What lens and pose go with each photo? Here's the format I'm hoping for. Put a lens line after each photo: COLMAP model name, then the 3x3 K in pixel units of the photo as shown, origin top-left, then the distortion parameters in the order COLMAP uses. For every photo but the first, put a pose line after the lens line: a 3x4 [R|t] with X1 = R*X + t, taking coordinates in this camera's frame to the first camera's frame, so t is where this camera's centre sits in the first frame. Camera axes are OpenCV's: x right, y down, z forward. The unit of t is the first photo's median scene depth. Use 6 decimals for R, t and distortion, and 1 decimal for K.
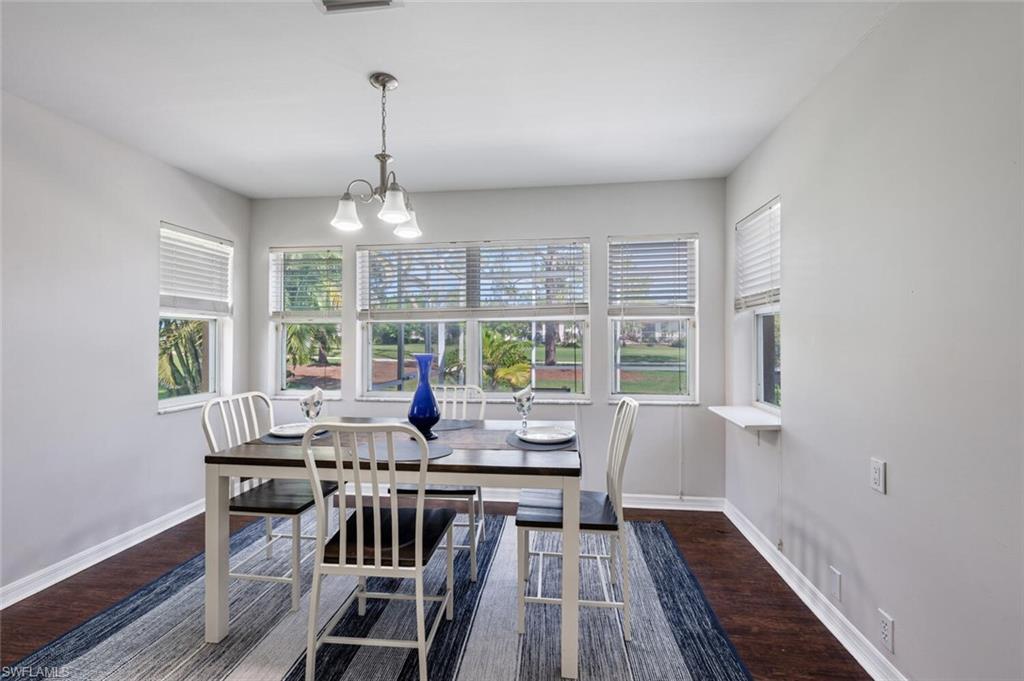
lens RADIAL K [[446.5, 0, 512.0], [0, 446.5, 340.5], [0, 0, 1]] dist [-0.000191, -0.000022]
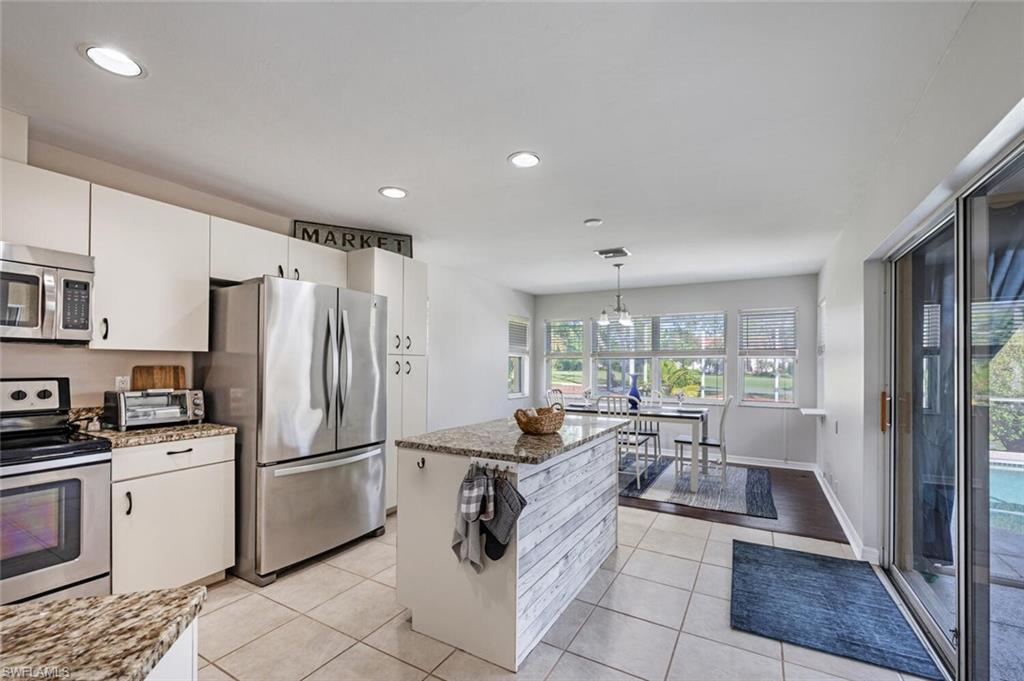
lens RADIAL K [[436.4, 0, 514.7], [0, 436.4, 359.9], [0, 0, 1]] dist [0.000807, 0.000018]
pose [[0.920560, -0.005013, -0.390569, 0.072829], [-0.003141, 0.999790, -0.020236, -0.000076], [0.390588, 0.019855, 0.920351, -0.816222]]
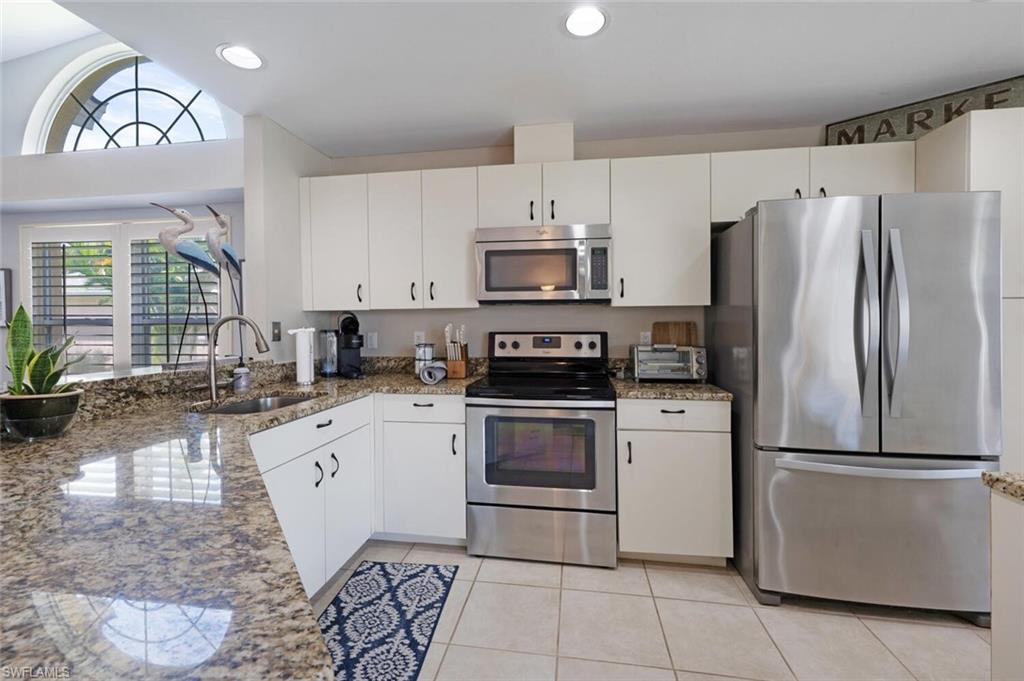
lens RADIAL K [[426.0, 0, 517.8], [0, 426.0, 326.7], [0, 0, 1]] dist [-0.002503, -0.000722]
pose [[-0.031968, -0.002779, -0.999485, -0.035822], [-0.006216, 0.999977, -0.002582, 0.008593], [0.999470, 0.006131, -0.031985, -0.609173]]
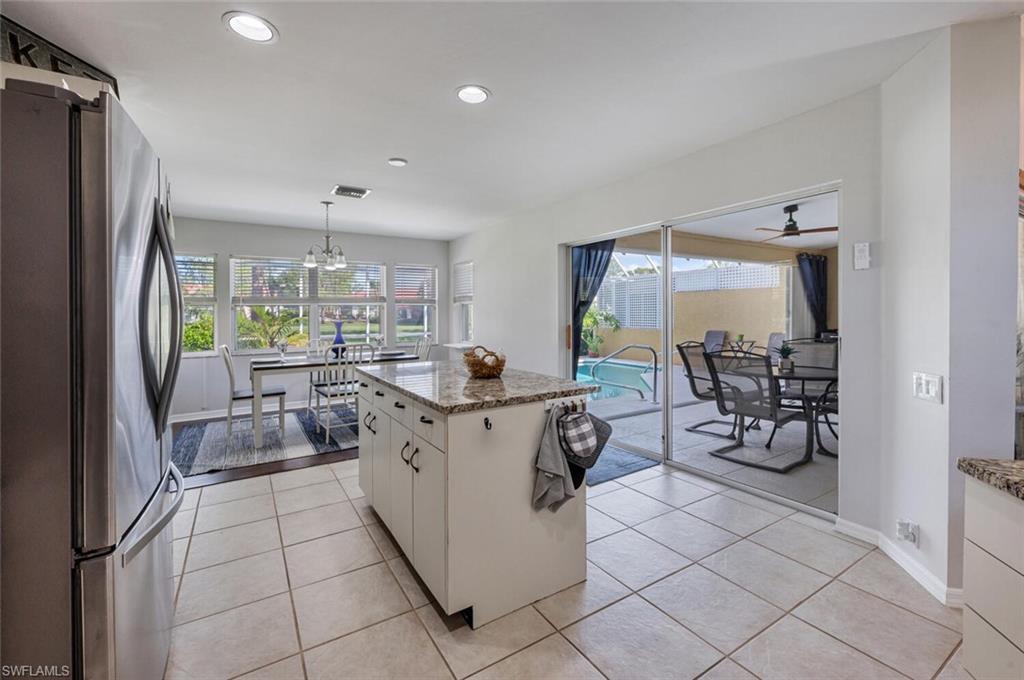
lens RADIAL K [[426.9, 0, 509.4], [0, 426.9, 316.6], [0, 0, 1]] dist [-0.000791, -0.000102]
pose [[0.778780, -0.014997, 0.627118, -0.524761], [0.015933, 0.999865, 0.004125, 0.003711], [-0.627095, 0.006779, 0.778913, -0.720787]]
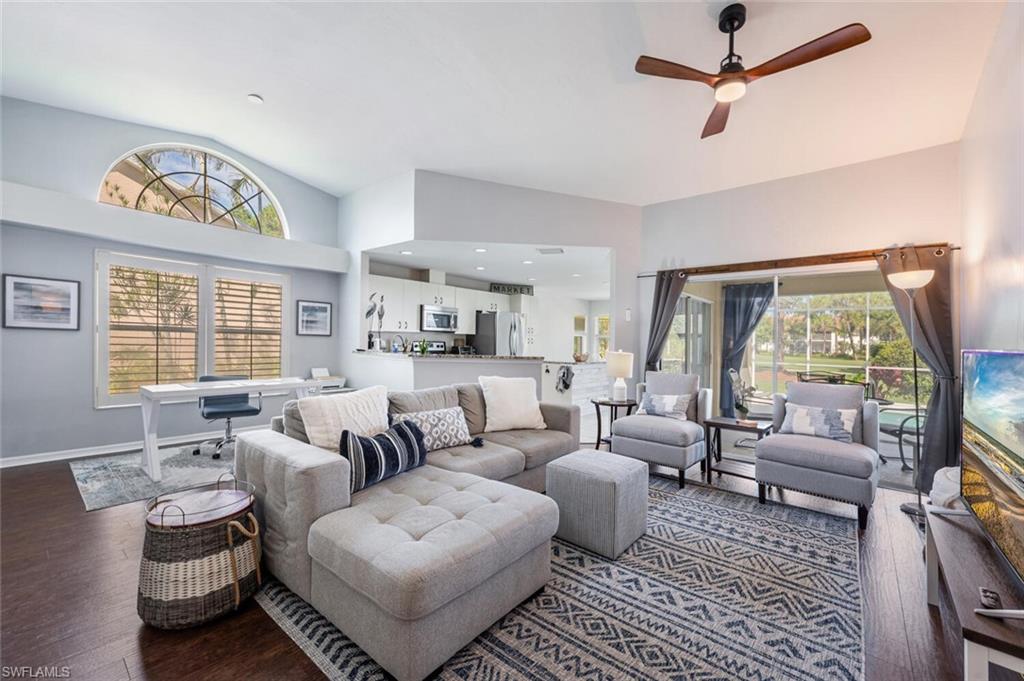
lens RADIAL K [[436.4, 0, 514.7], [0, 436.4, 359.9], [0, 0, 1]] dist [0.000807, 0.000018]
pose [[0.846017, 0.031041, -0.532252, 0.738071], [-0.017250, 0.999375, 0.030866, 0.033715], [0.532877, -0.016932, 0.846023, -2.226168]]
